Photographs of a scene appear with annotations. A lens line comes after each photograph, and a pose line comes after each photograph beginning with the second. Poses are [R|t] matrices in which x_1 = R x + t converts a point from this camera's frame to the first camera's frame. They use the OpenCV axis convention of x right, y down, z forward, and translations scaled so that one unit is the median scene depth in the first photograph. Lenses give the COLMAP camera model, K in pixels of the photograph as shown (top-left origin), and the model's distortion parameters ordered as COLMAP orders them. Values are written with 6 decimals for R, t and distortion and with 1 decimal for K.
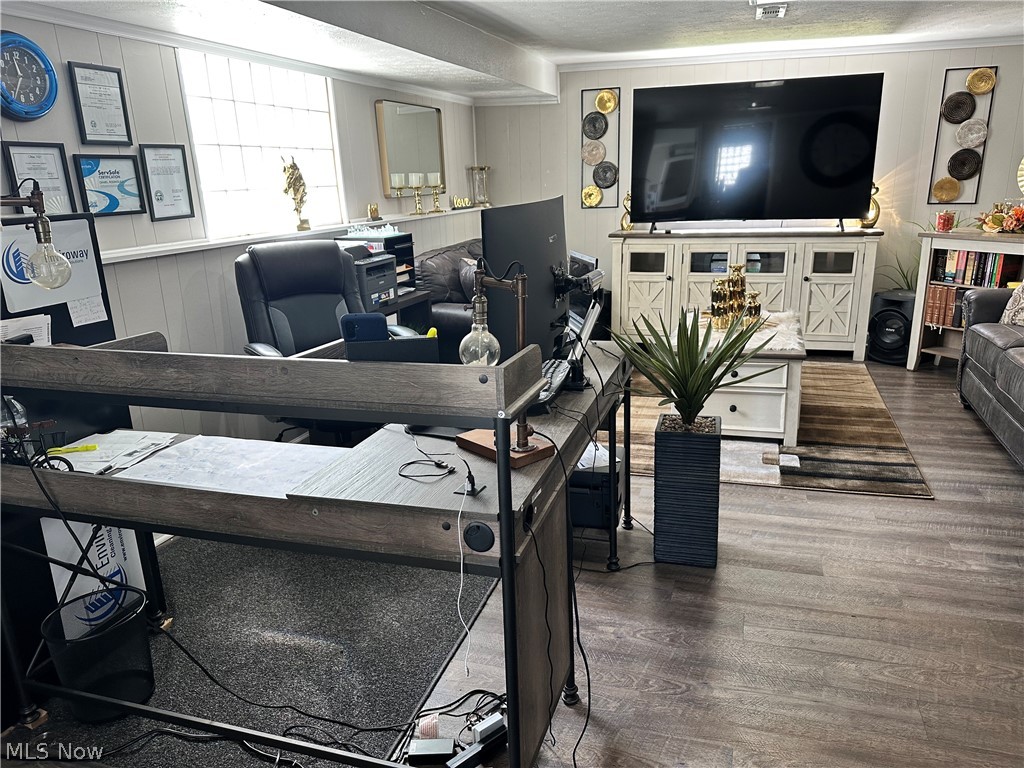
lens RADIAL K [[718.9, 0, 506.8], [0, 718.9, 389.7], [0, 0, 1]] dist [0.095258, -0.119186]
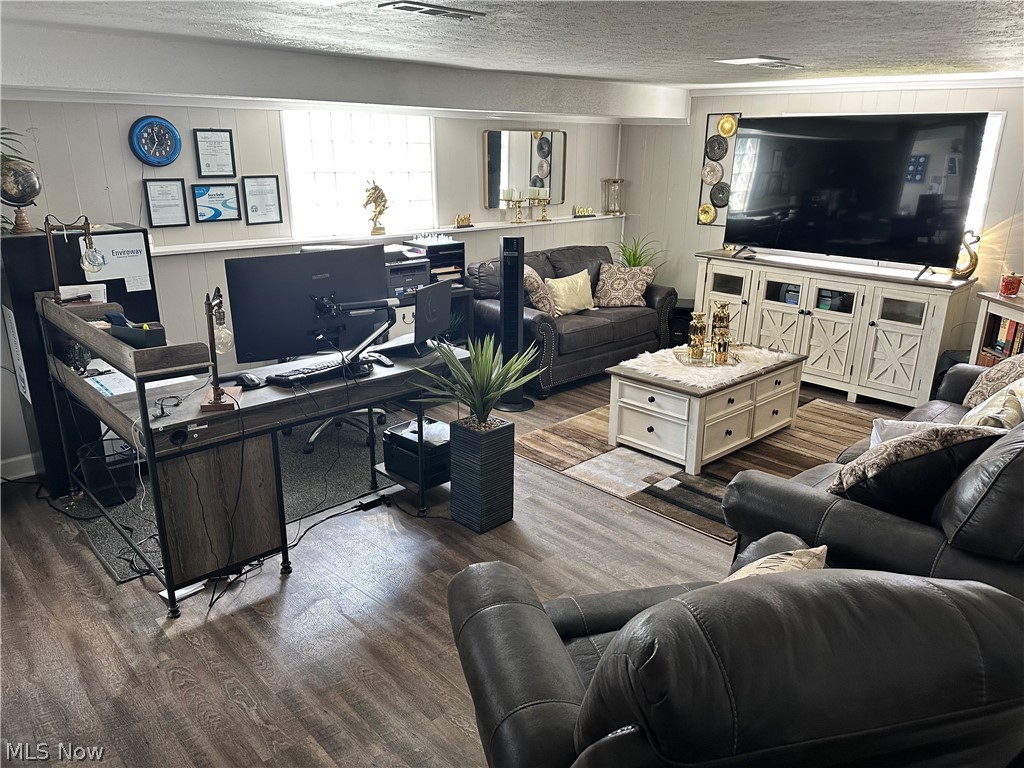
lens RADIAL K [[718.9, 0, 513.8], [0, 718.9, 380.7], [0, 0, 1]] dist [0.095258, -0.119186]
pose [[0.874733, 0.187291, -0.446950, 0.606401], [-0.172480, 0.982227, 0.074031, -0.093554], [0.452872, 0.012332, 0.891490, -0.095699]]
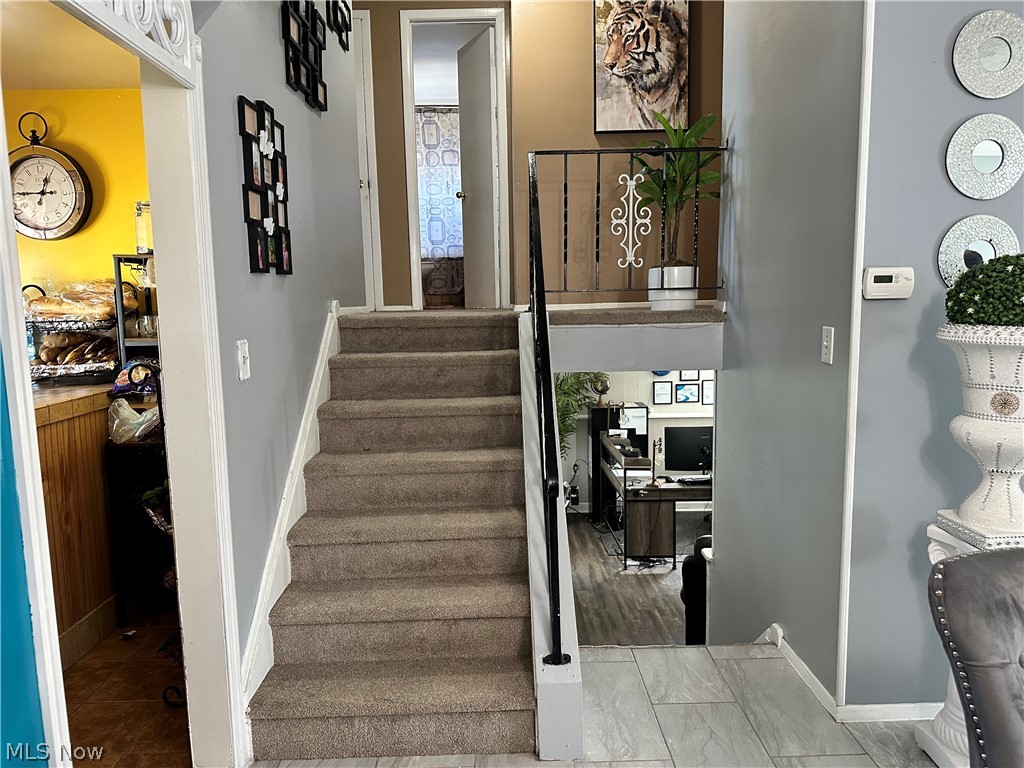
lens RADIAL K [[718.9, 0, 509.0], [0, 718.9, 374.3], [0, 0, 1]] dist [0.095258, -0.119186]
pose [[0.330516, 0.123456, -0.935691, 1.546831], [-0.255933, 0.965984, 0.037049, -0.203557], [0.908437, 0.227229, 0.350869, -0.589414]]
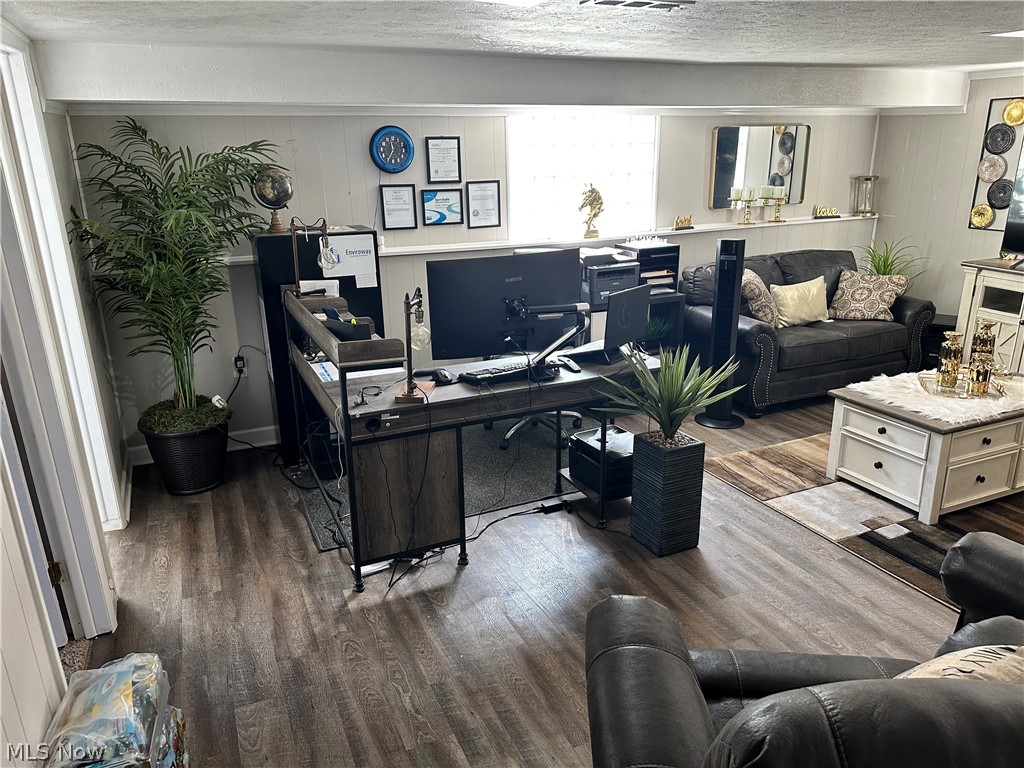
lens RADIAL K [[718.9, 0, 512.3], [0, 718.9, 380.3], [0, 0, 1]] dist [0.095258, -0.119186]
pose [[0.675740, 0.244571, -0.695385, 0.627133], [-0.213896, 0.967824, 0.132537, -0.107525], [0.705425, 0.059180, 0.706309, -0.042347]]
